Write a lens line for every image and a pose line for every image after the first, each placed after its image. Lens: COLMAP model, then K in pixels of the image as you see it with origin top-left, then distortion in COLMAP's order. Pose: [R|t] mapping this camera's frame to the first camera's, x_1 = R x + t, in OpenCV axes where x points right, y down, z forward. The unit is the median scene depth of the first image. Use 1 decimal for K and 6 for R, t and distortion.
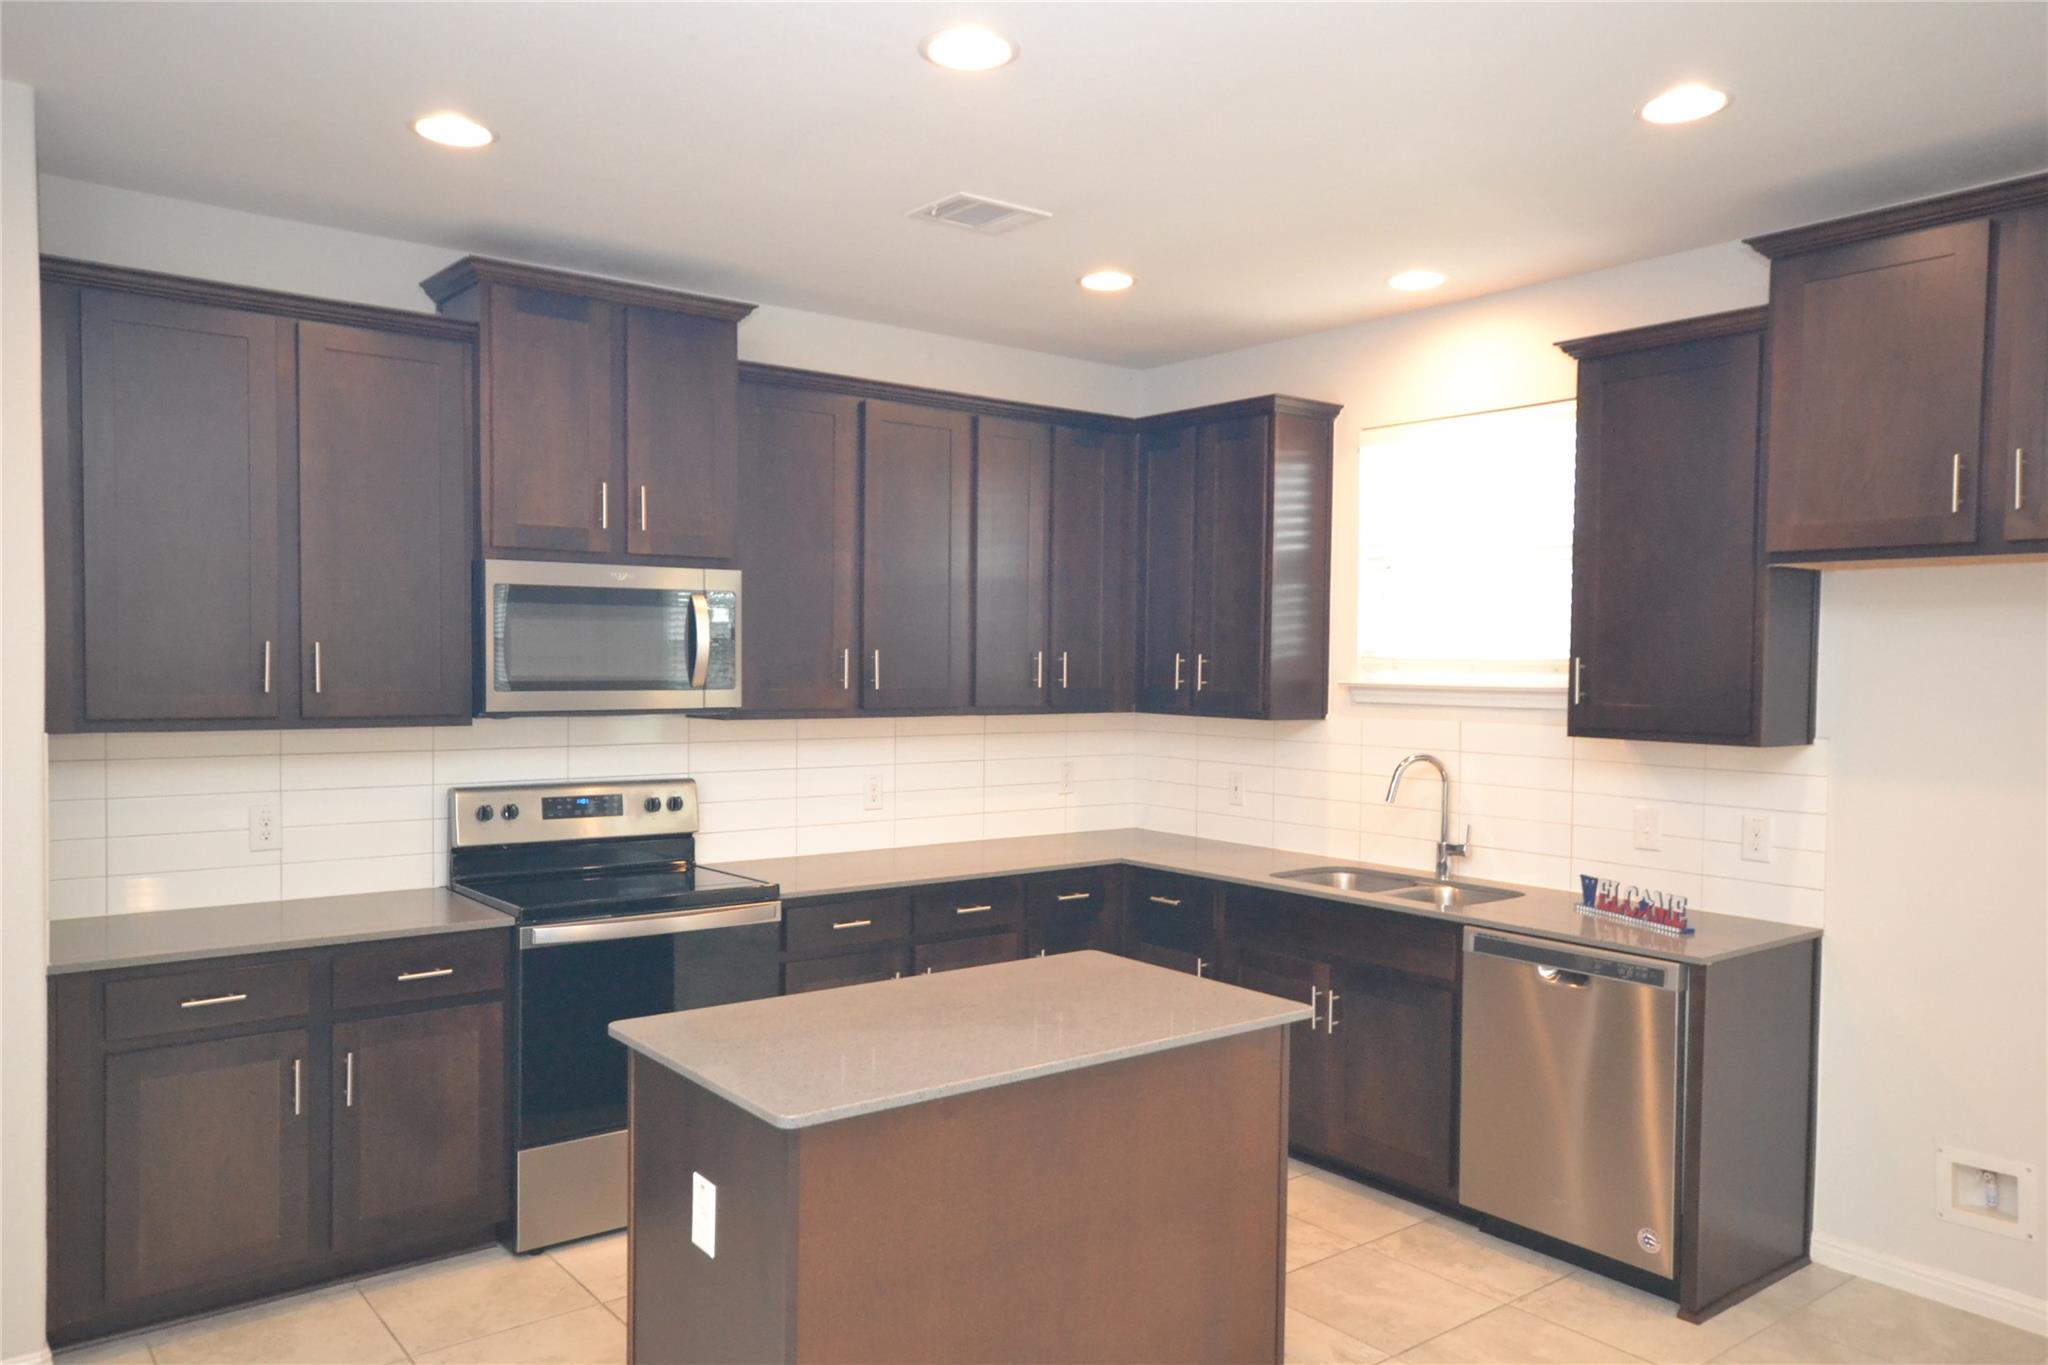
lens RADIAL K [[1482.4, 0, 1014.9], [0, 1482.4, 696.8], [0, 0, 1]] dist [0.012410, 0.017978]
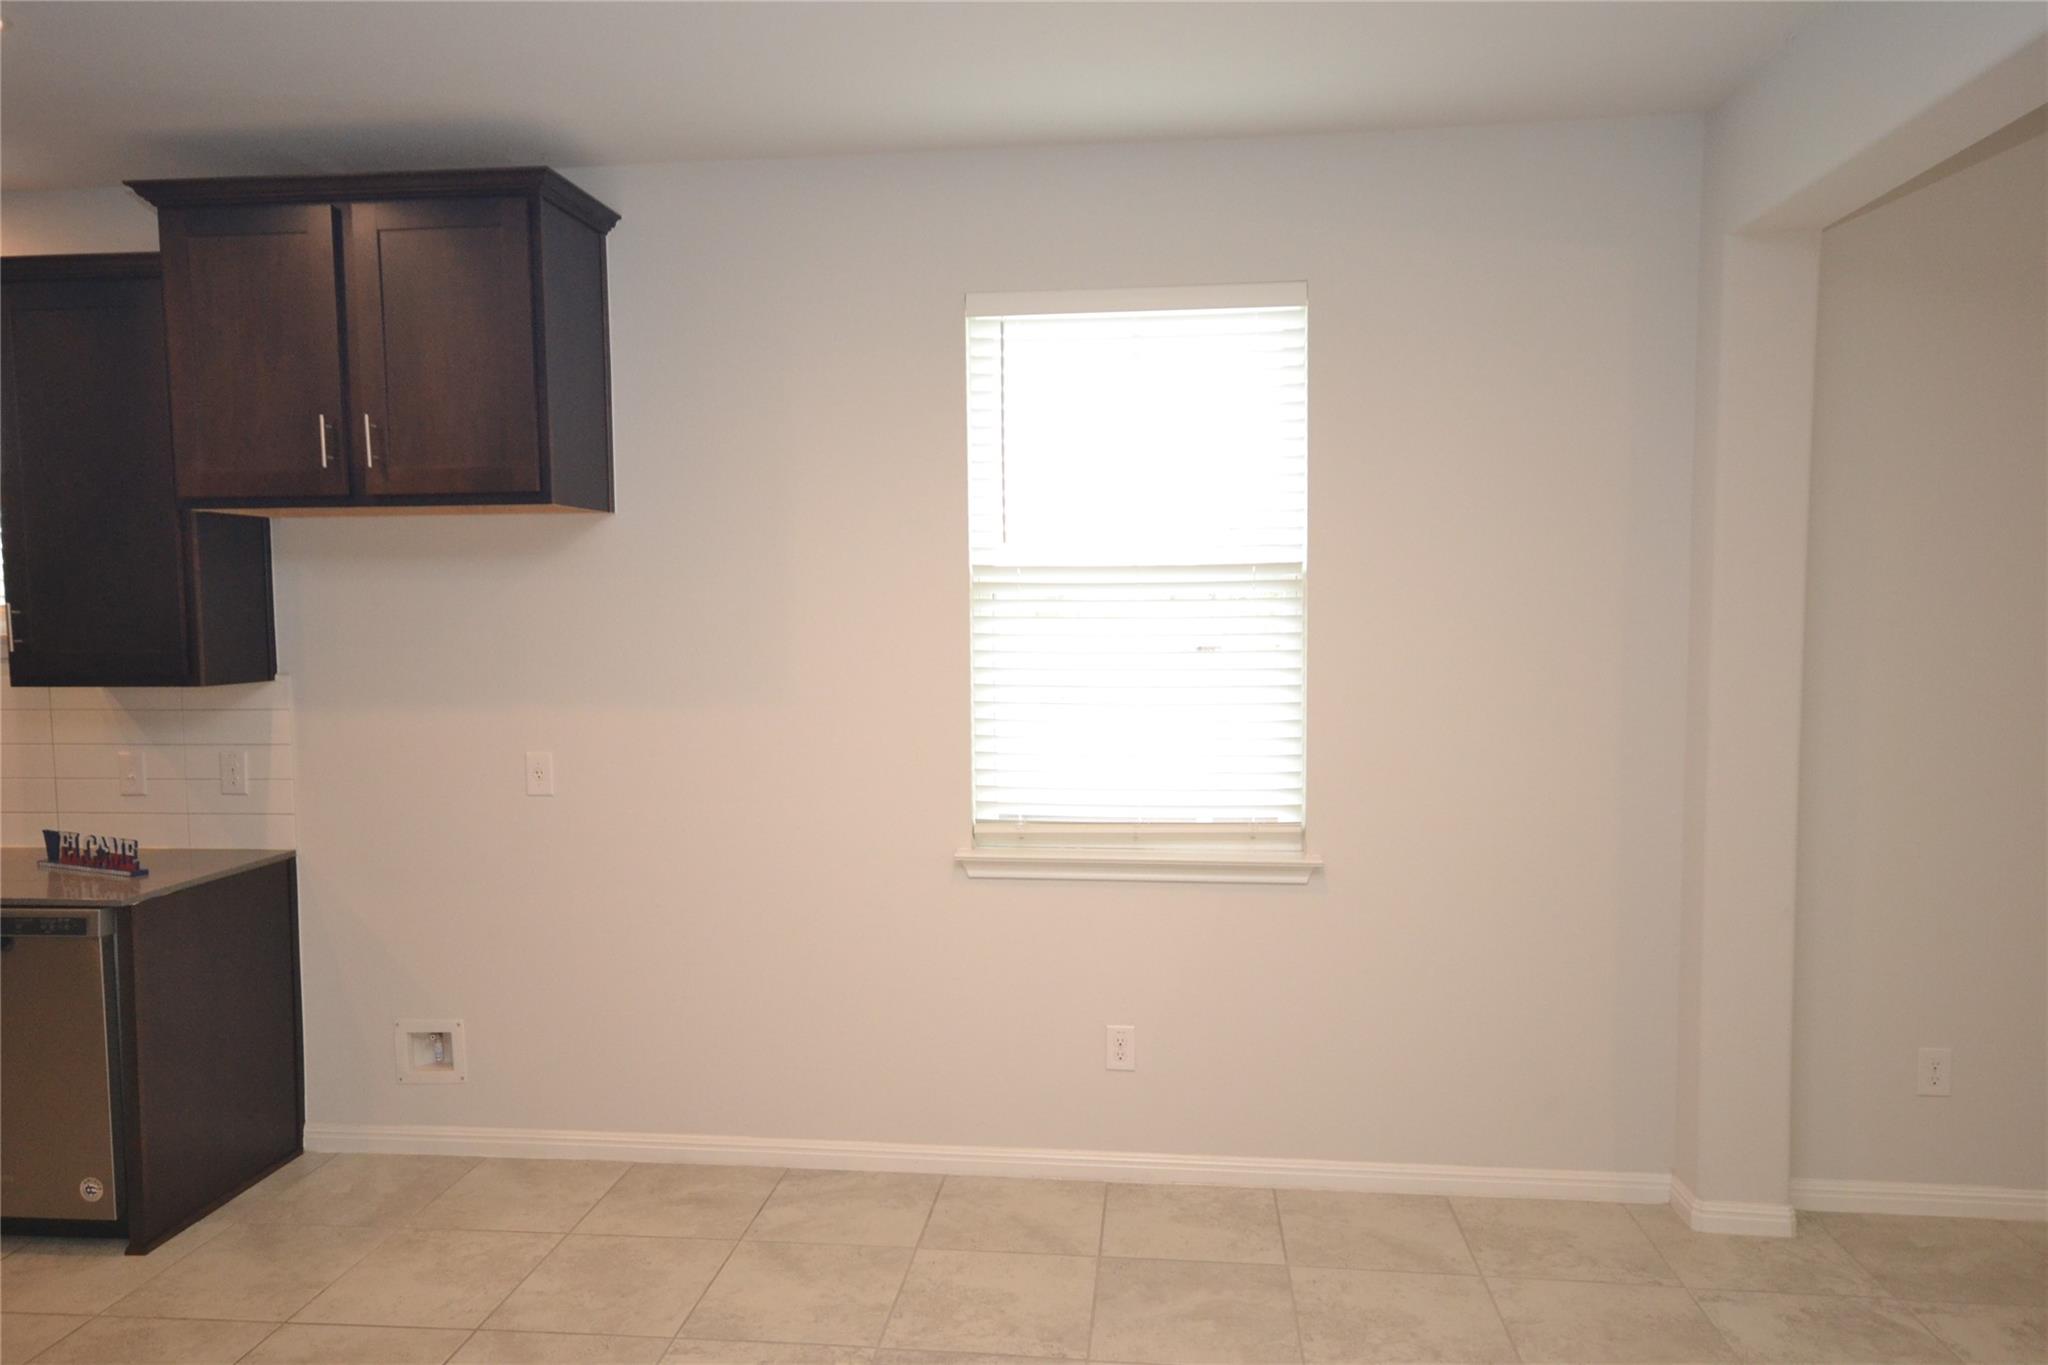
lens RADIAL K [[1359.6, 0, 1050.8], [0, 1359.6, 696.5], [0, 0, 1]] dist [0.001719, 0.013020]
pose [[0.687085, -0.069001, 0.723293, 0.199658], [0.035978, 0.997490, 0.060983, 0.003708], [-0.725686, -0.015878, 0.687843, -0.075543]]
